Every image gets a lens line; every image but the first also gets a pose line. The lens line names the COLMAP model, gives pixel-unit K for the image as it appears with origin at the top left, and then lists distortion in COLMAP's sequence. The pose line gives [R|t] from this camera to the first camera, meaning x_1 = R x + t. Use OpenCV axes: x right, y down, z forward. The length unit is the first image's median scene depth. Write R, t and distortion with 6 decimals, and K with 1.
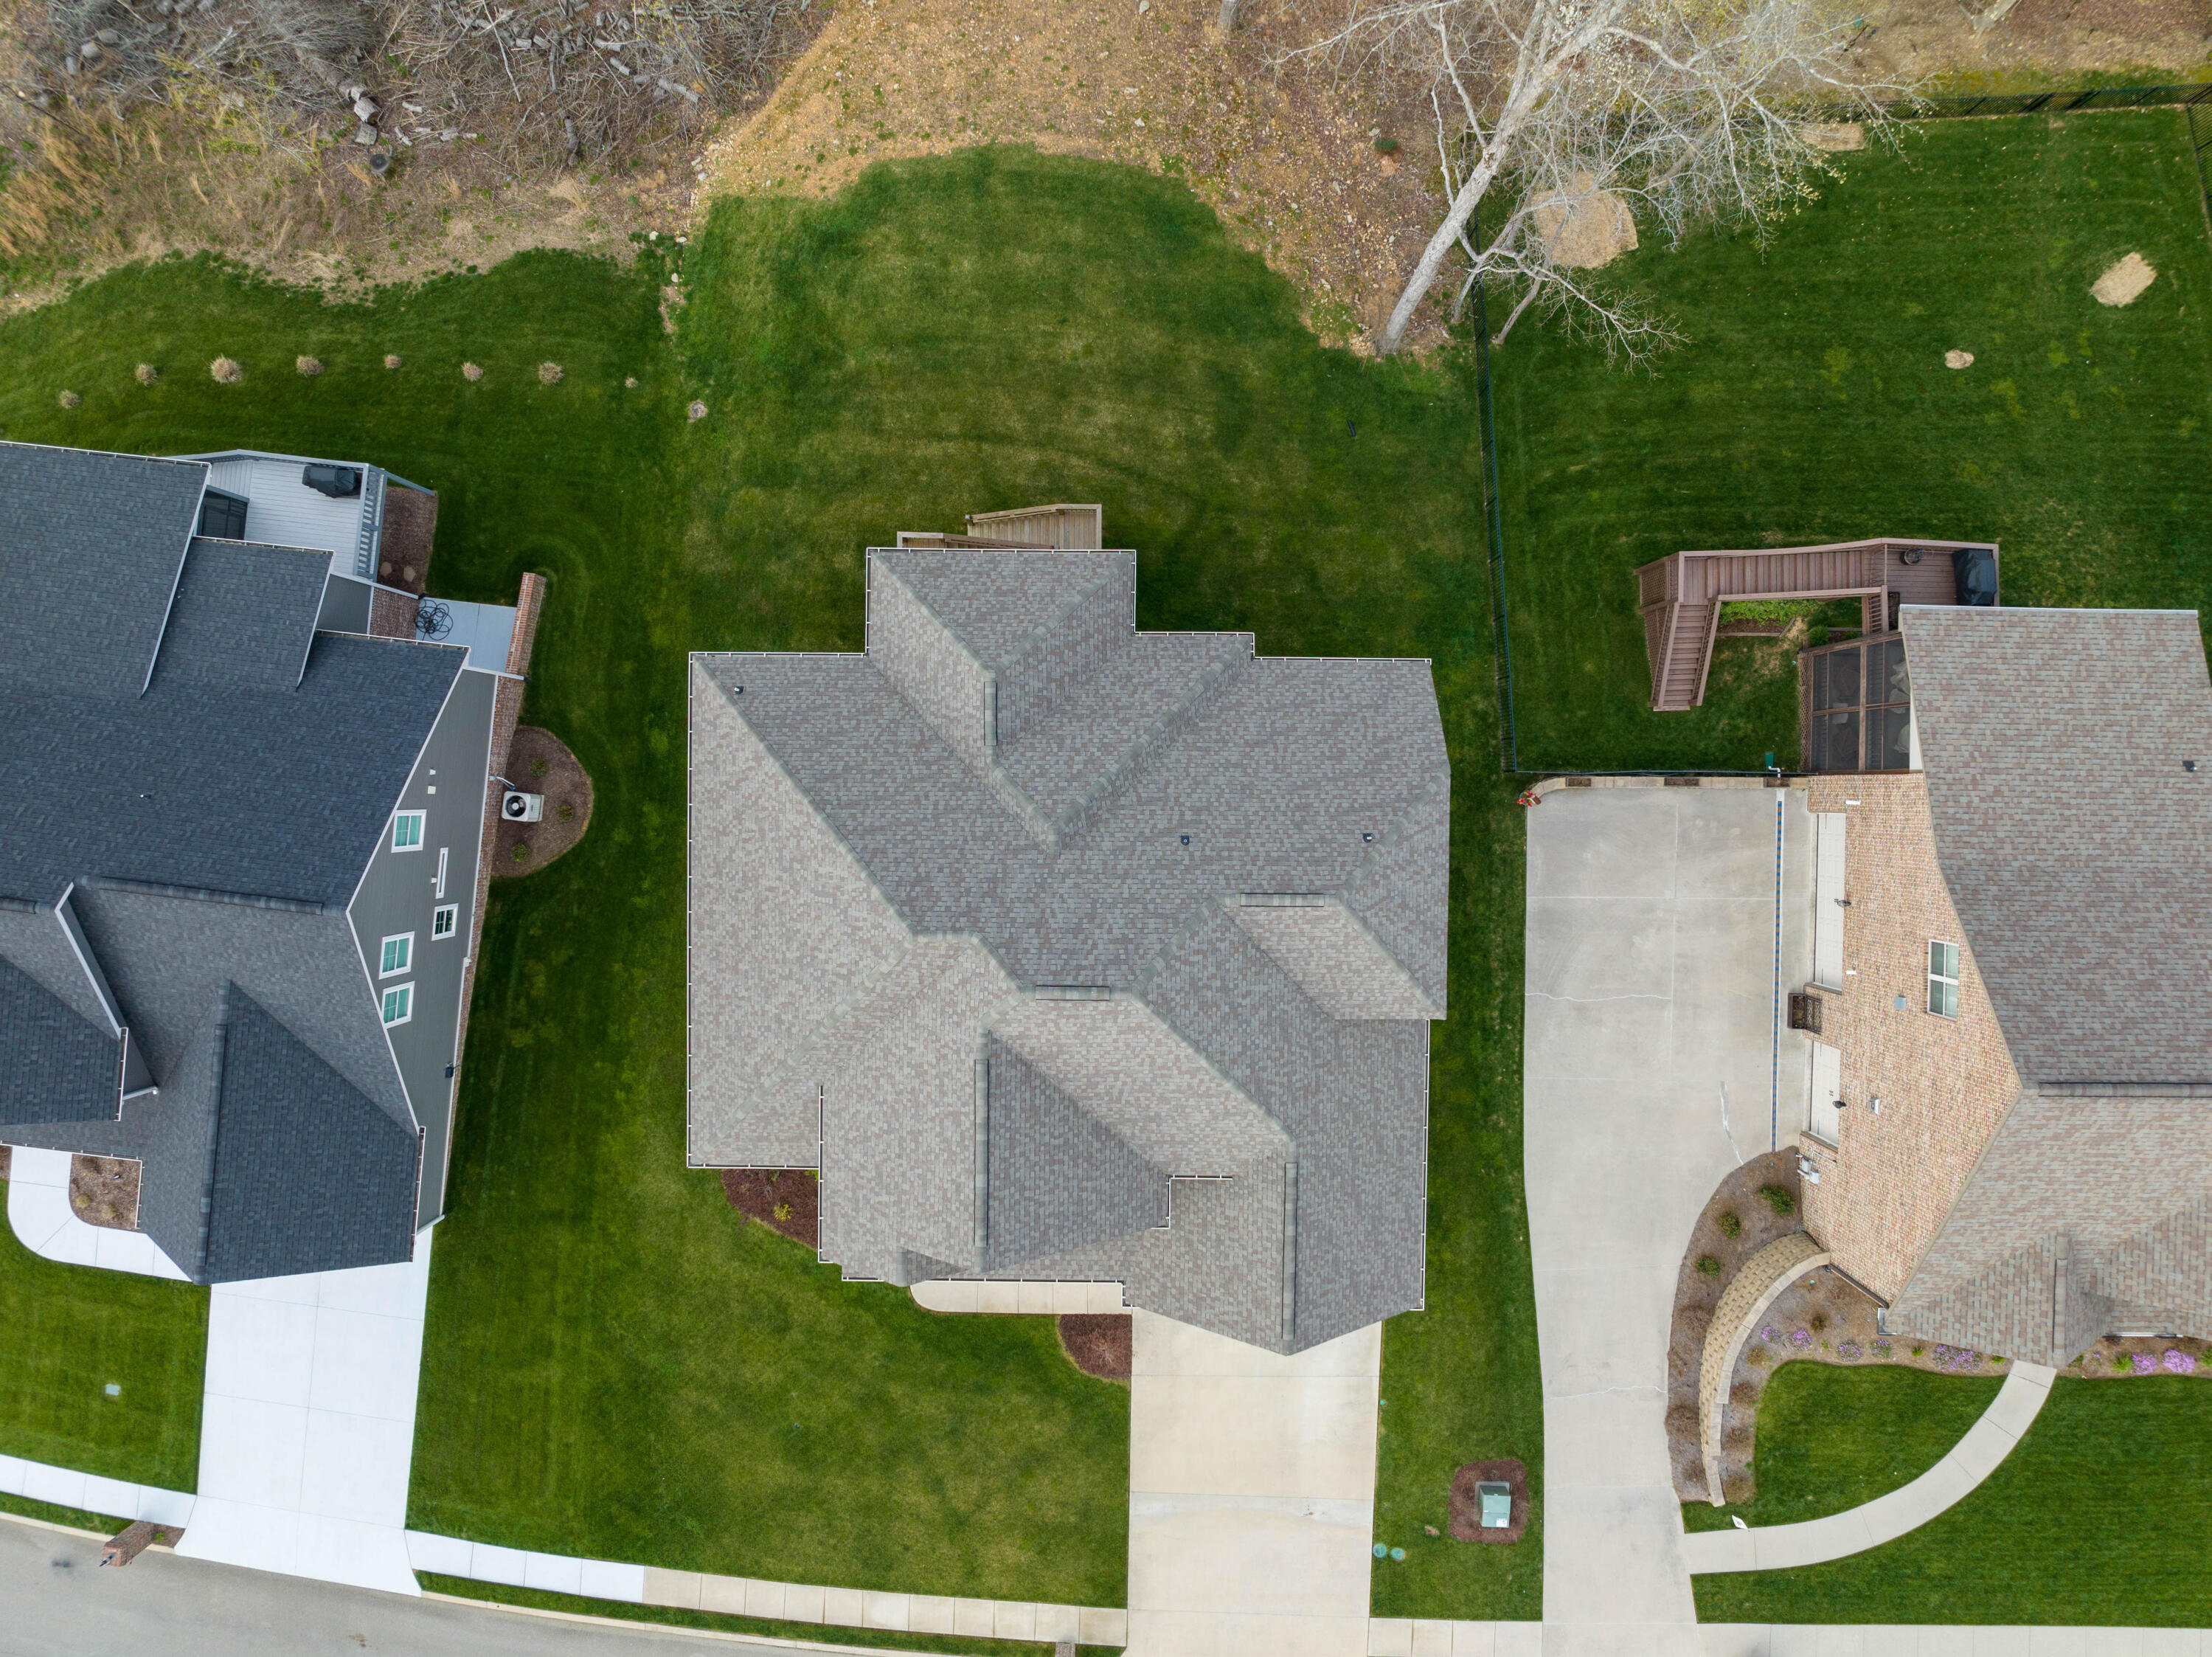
lens RADIAL K [[1610.8, 0, 1106.0], [0, 1610.8, 828.5], [0, 0, 1]] dist [-0.033249, -0.002746]
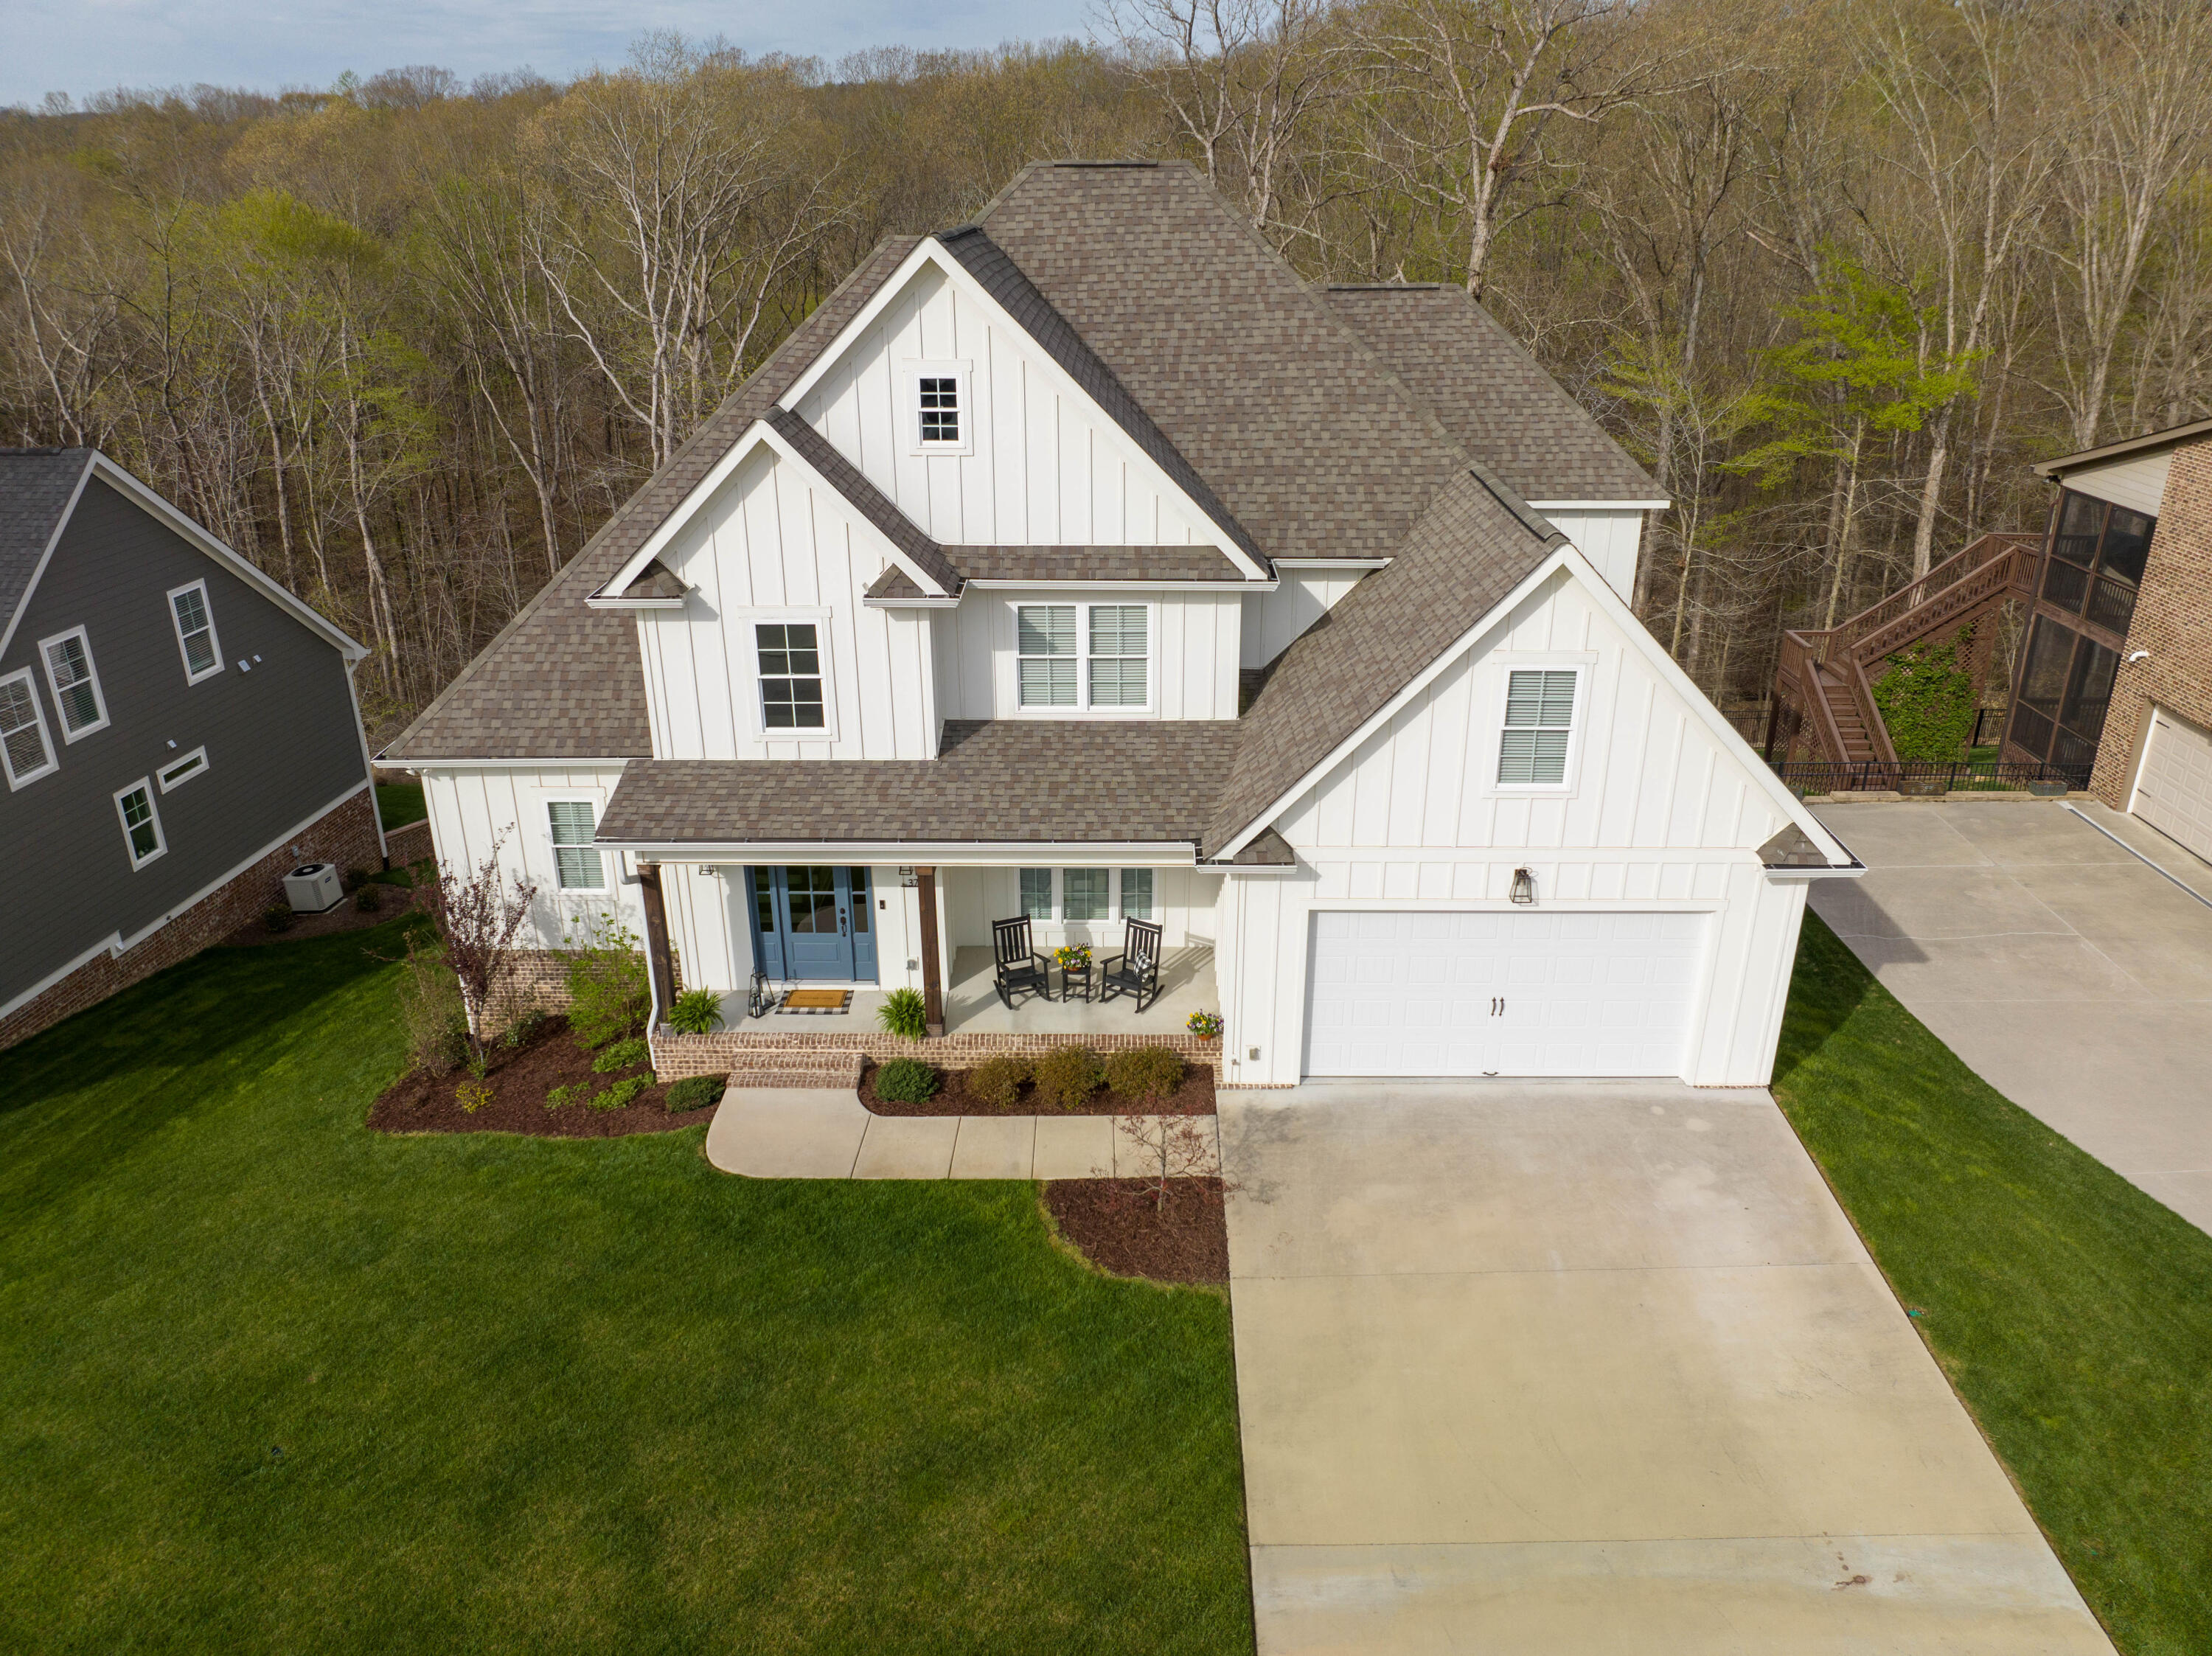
lens RADIAL K [[1544.6, 0, 1106.0], [0, 1544.6, 828.0], [0, 0, 1]] dist [-0.038162, 0.002291]
pose [[0.999982, 0.004207, -0.004358, -0.015501], [-0.005633, 0.381283, -0.924441, 0.806714], [-0.002227, 0.924449, 0.381300, 0.963298]]
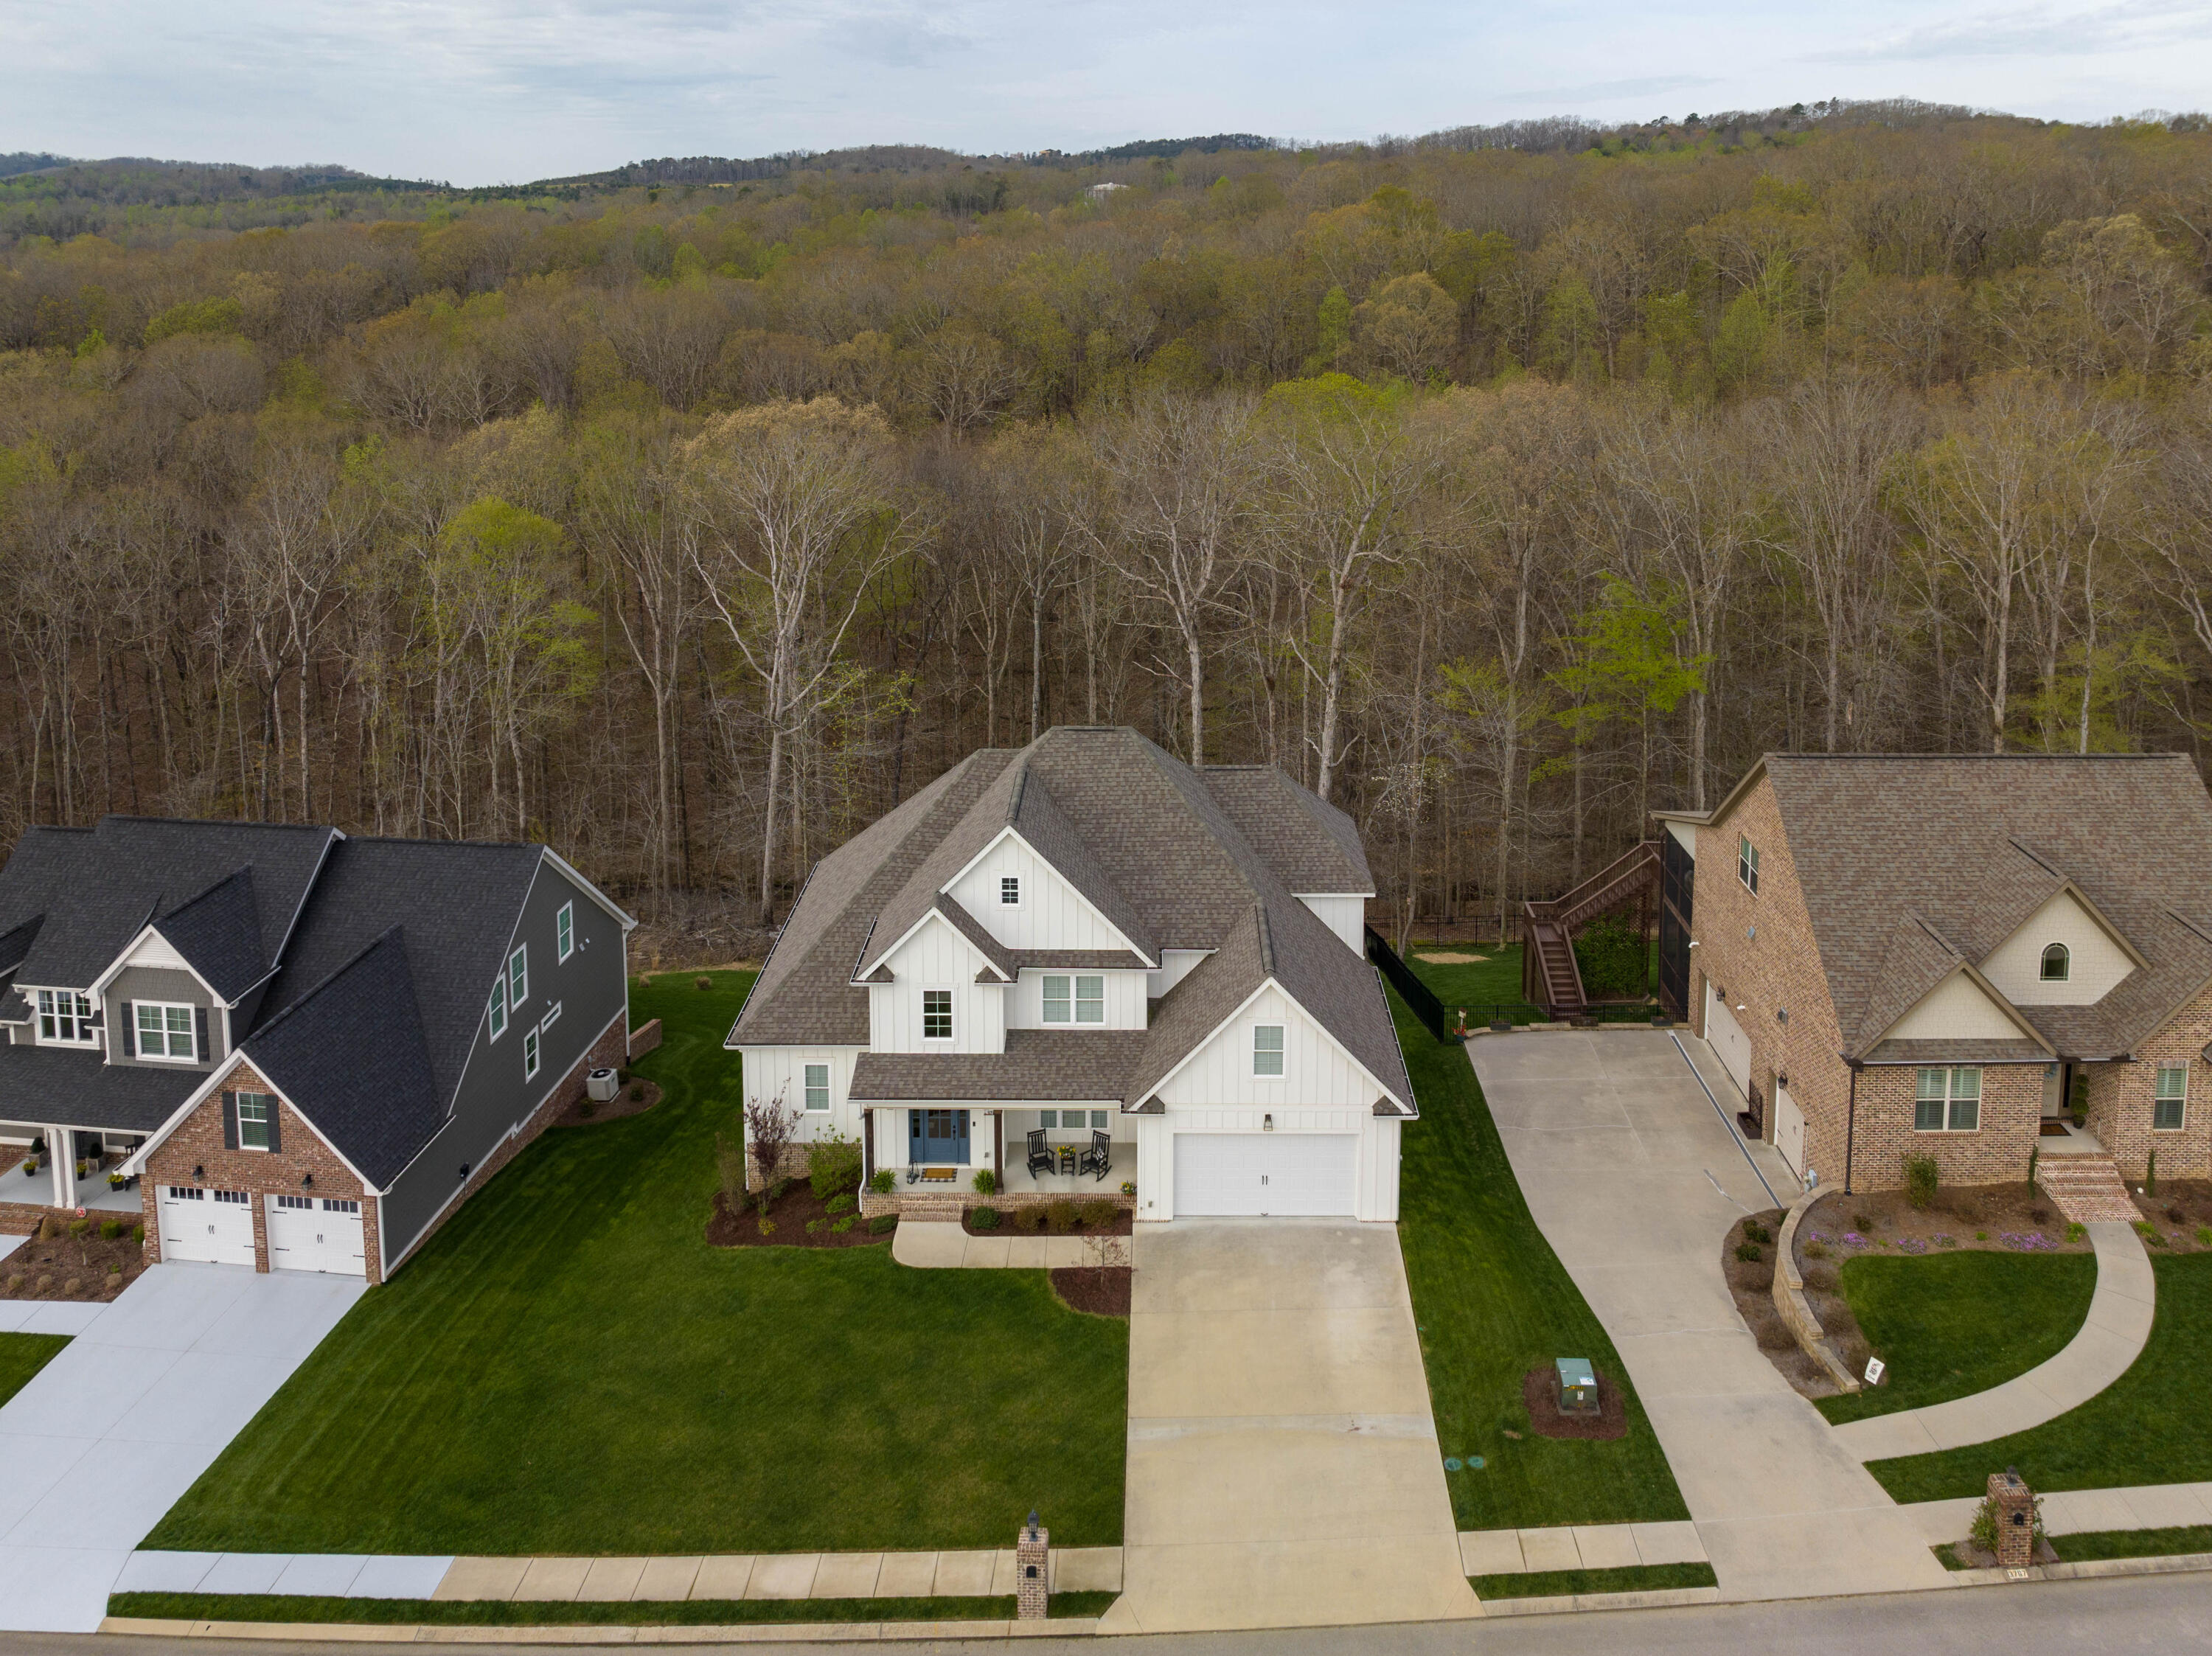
lens RADIAL K [[1643.8, 0, 1150.8], [0, 1643.8, 395.4], [0, 0, 1]] dist [-0.013206, -0.006815]
pose [[0.999916, 0.009138, 0.009231, 0.018009], [0.008306, 0.096568, -0.995292, 1.493572], [-0.009987, 0.995284, 0.096484, 0.524712]]
